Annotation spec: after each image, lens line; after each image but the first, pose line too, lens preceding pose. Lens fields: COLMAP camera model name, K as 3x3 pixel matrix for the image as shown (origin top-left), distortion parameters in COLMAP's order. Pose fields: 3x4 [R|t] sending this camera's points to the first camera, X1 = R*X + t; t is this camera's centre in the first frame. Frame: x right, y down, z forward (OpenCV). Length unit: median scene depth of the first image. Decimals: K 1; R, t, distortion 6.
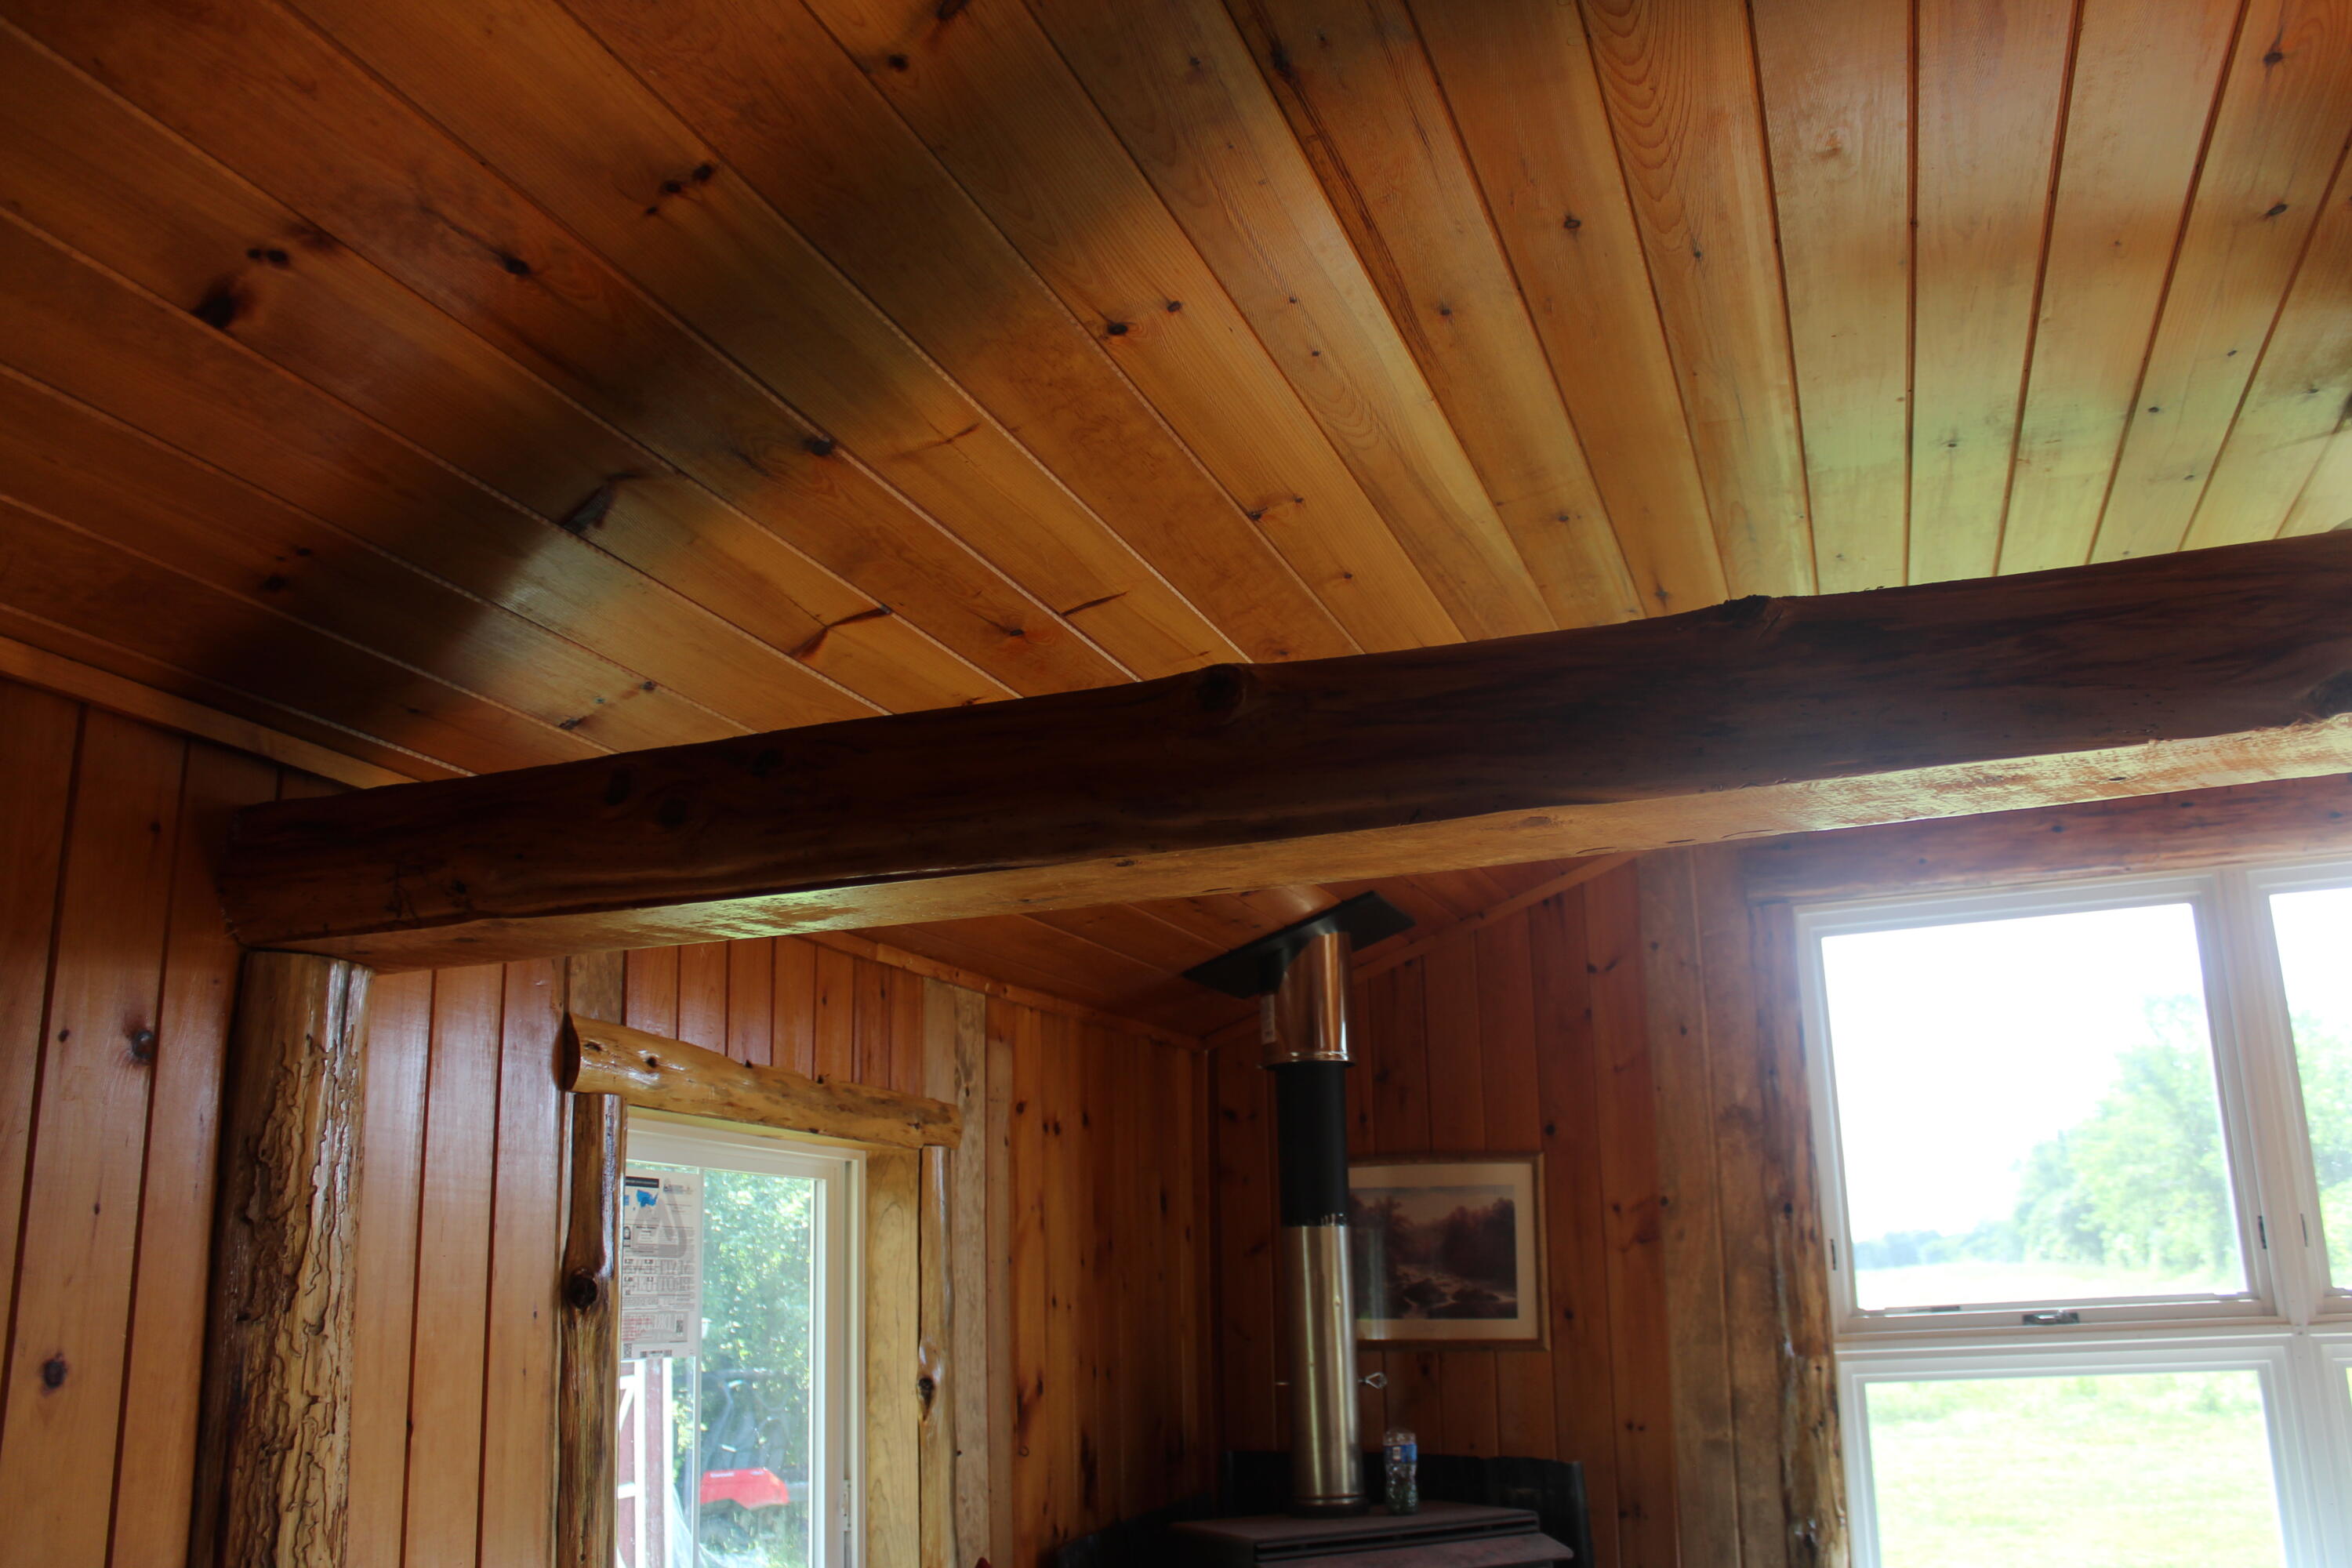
lens RADIAL K [[1924.9, 0, 1184.0], [0, 1924.9, 796.8], [0, 0, 1]] dist [-0.168614, 0.142484]
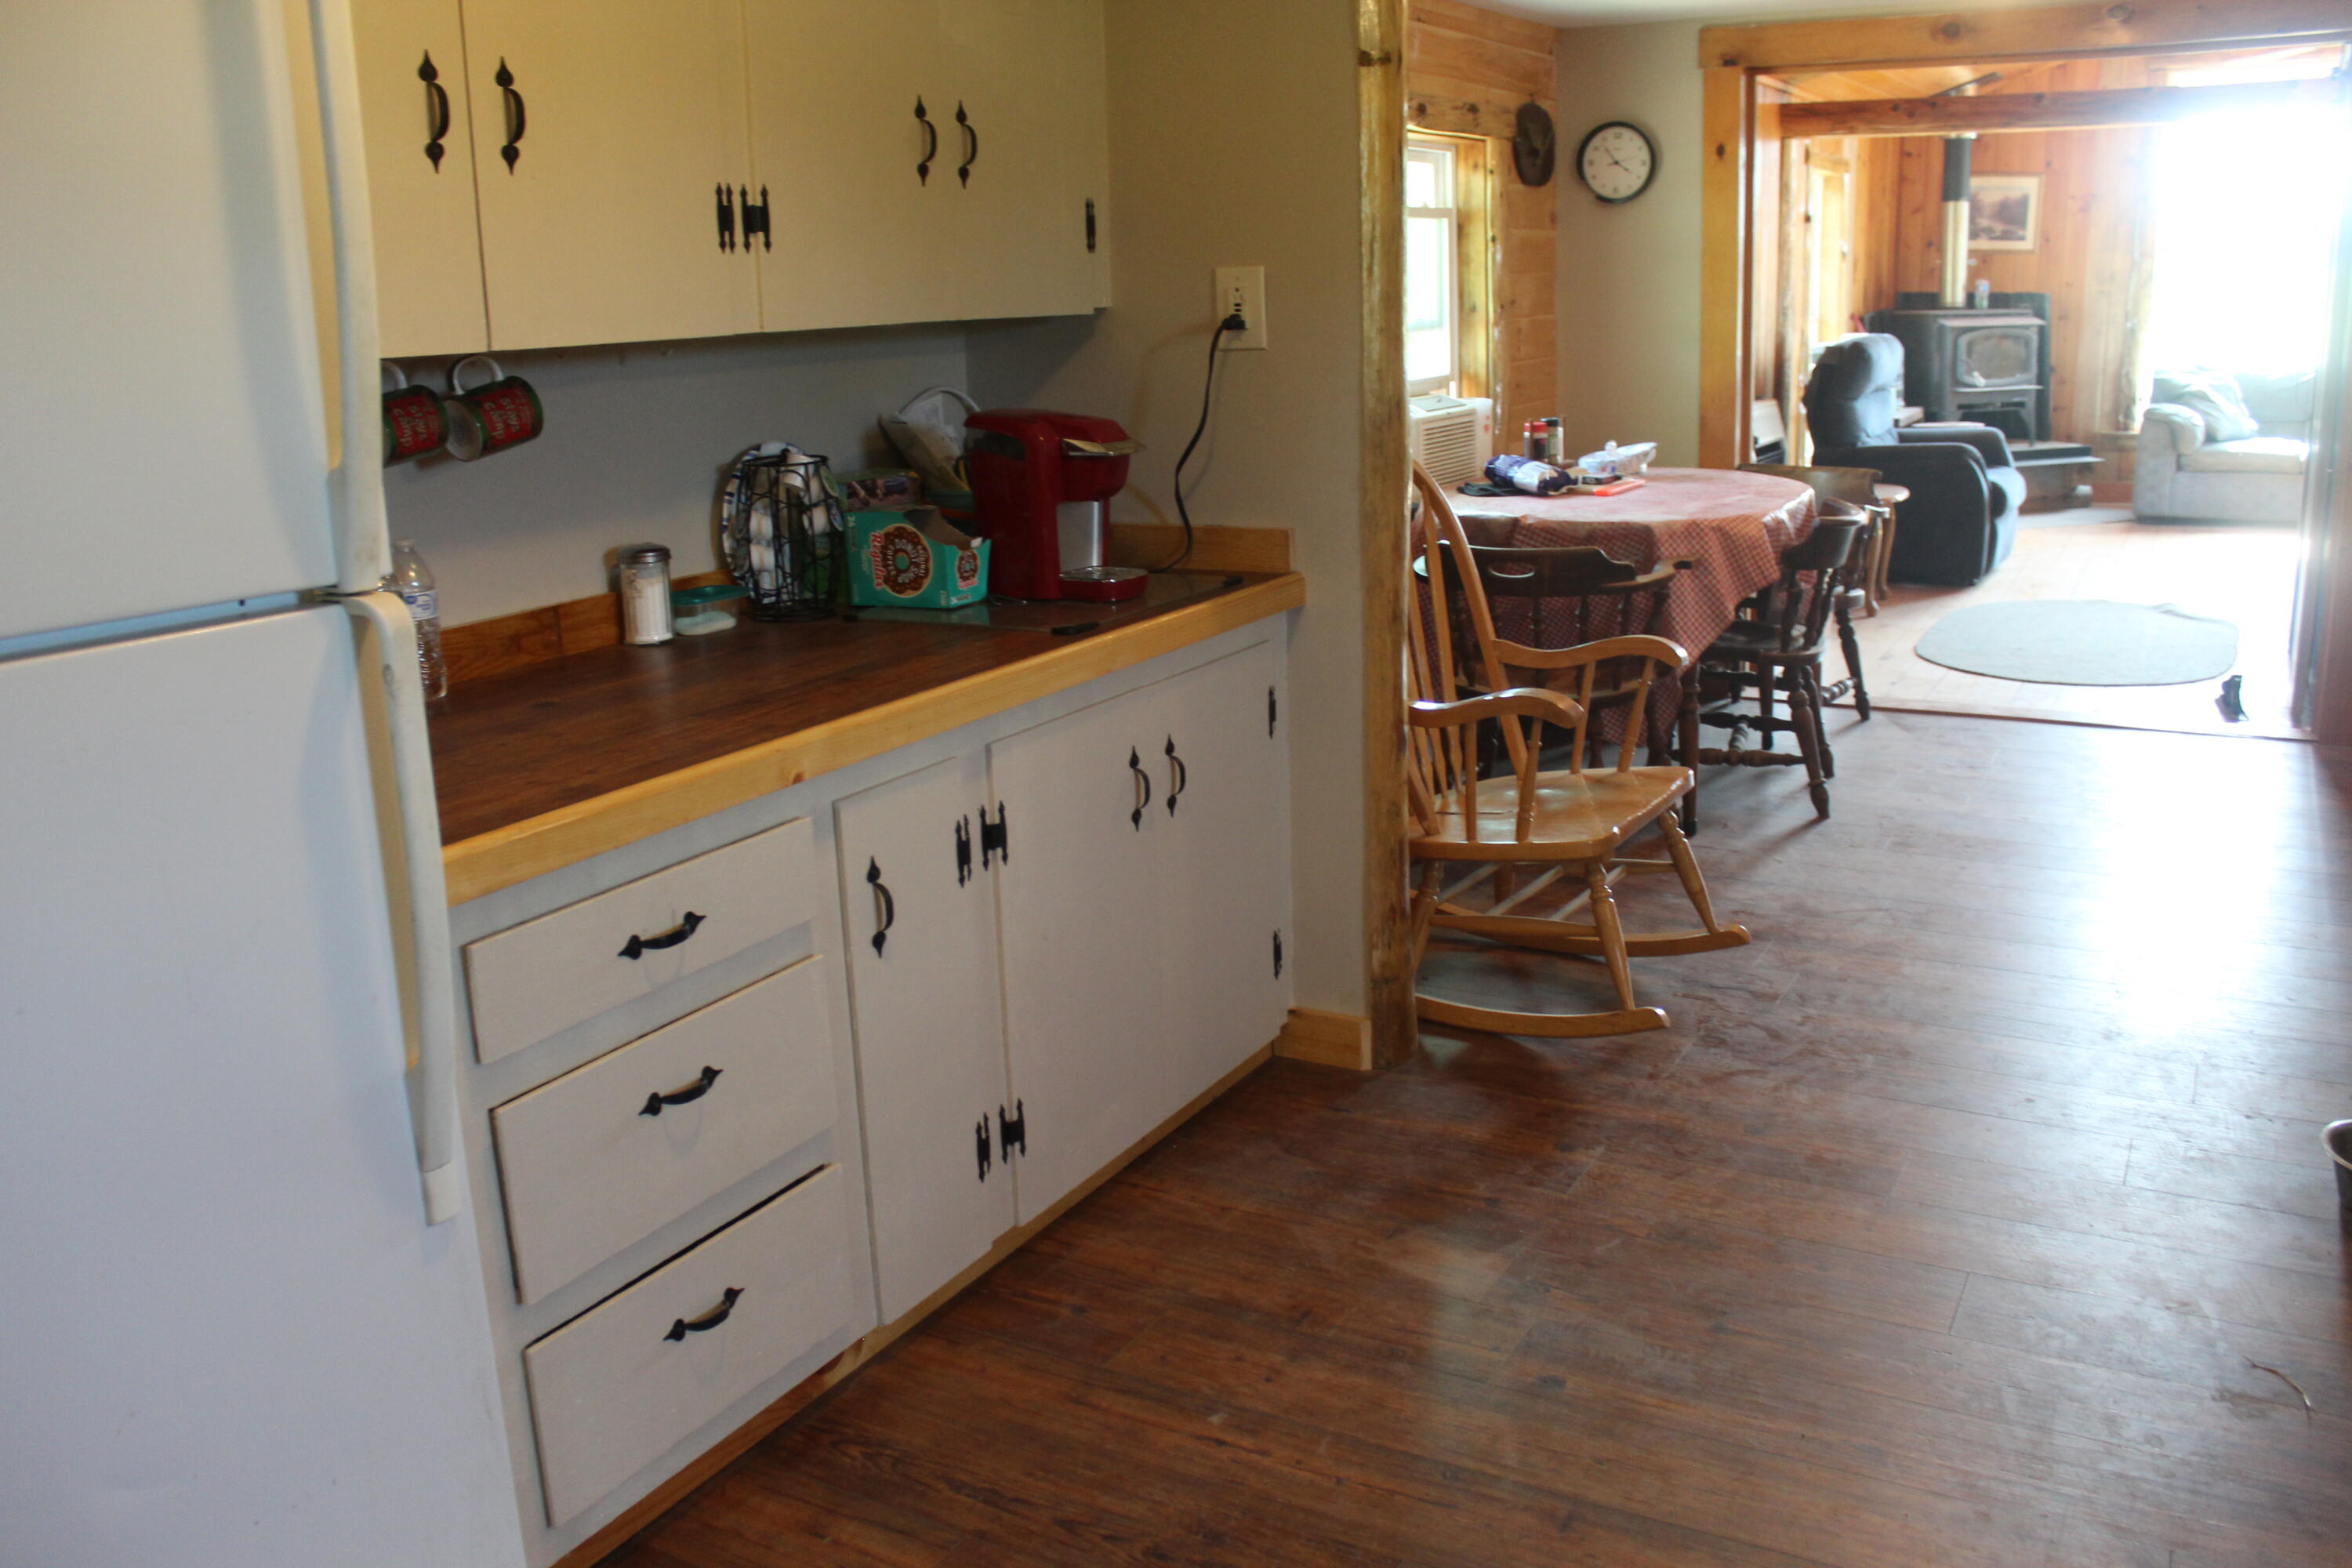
lens RADIAL K [[1924.9, 0, 1184.0], [0, 1924.9, 796.8], [0, 0, 1]] dist [-0.168614, 0.142484]
pose [[0.985460, 0.037470, -0.165726, -0.871760], [0.050596, 0.866415, 0.496754, -0.647513], [0.162201, -0.497916, 0.851921, -2.925851]]
